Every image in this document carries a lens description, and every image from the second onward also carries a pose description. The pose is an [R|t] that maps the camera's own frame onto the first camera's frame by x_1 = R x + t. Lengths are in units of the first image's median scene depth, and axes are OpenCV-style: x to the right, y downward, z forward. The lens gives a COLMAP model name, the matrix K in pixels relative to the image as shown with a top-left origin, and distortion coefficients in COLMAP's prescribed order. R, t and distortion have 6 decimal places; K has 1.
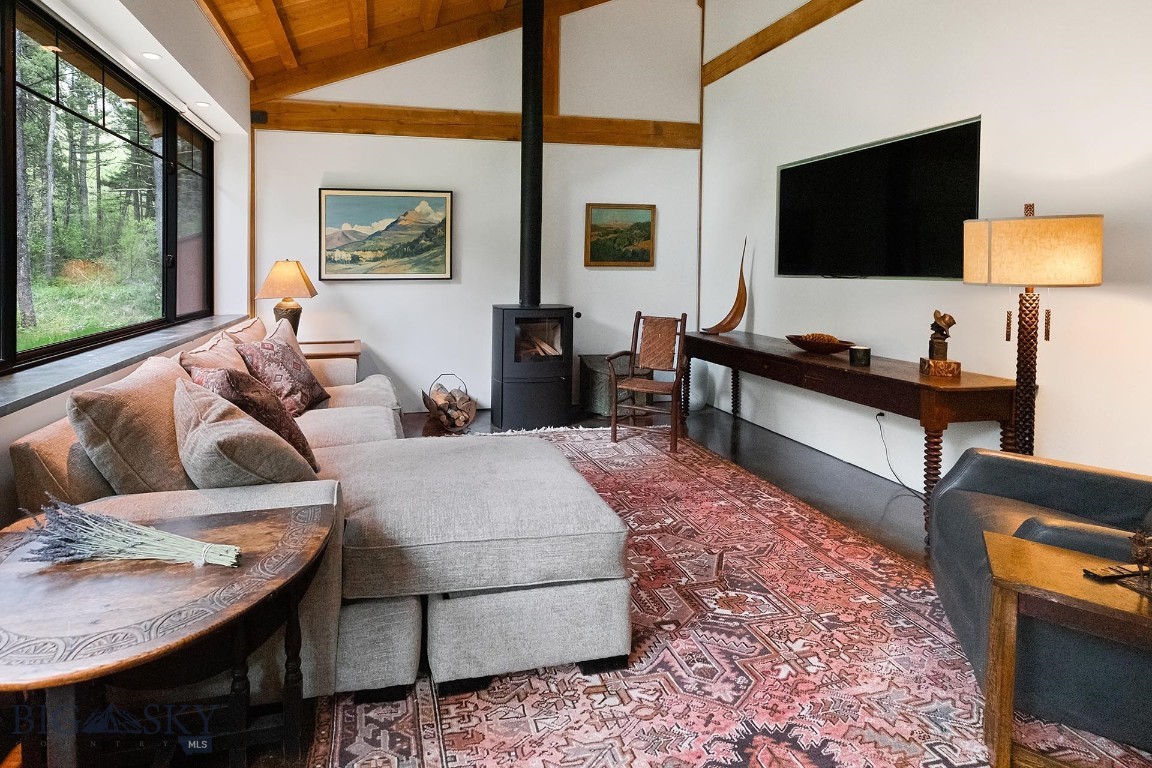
lens RADIAL K [[549.2, 0, 482.6], [0, 549.2, 267.1], [0, 0, 1]] dist [0.001340, 0.000023]
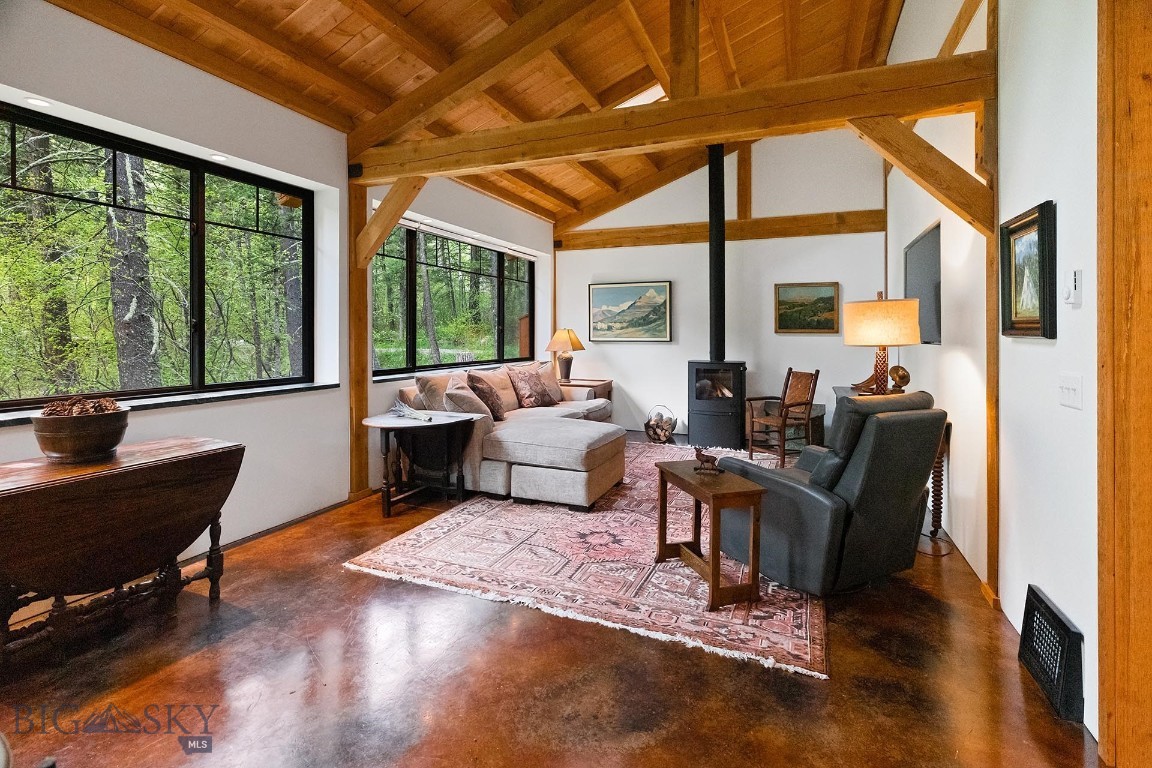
lens RADIAL K [[527.9, 0, 581.3], [0, 527.9, 329.1], [0, 0, 1]] dist [0.004000, -0.000058]
pose [[0.834976, -0.002245, -0.550282, 0.533832], [-0.002044, 0.999972, -0.007181, -0.000453], [0.550283, 0.007121, 0.834948, -0.304271]]
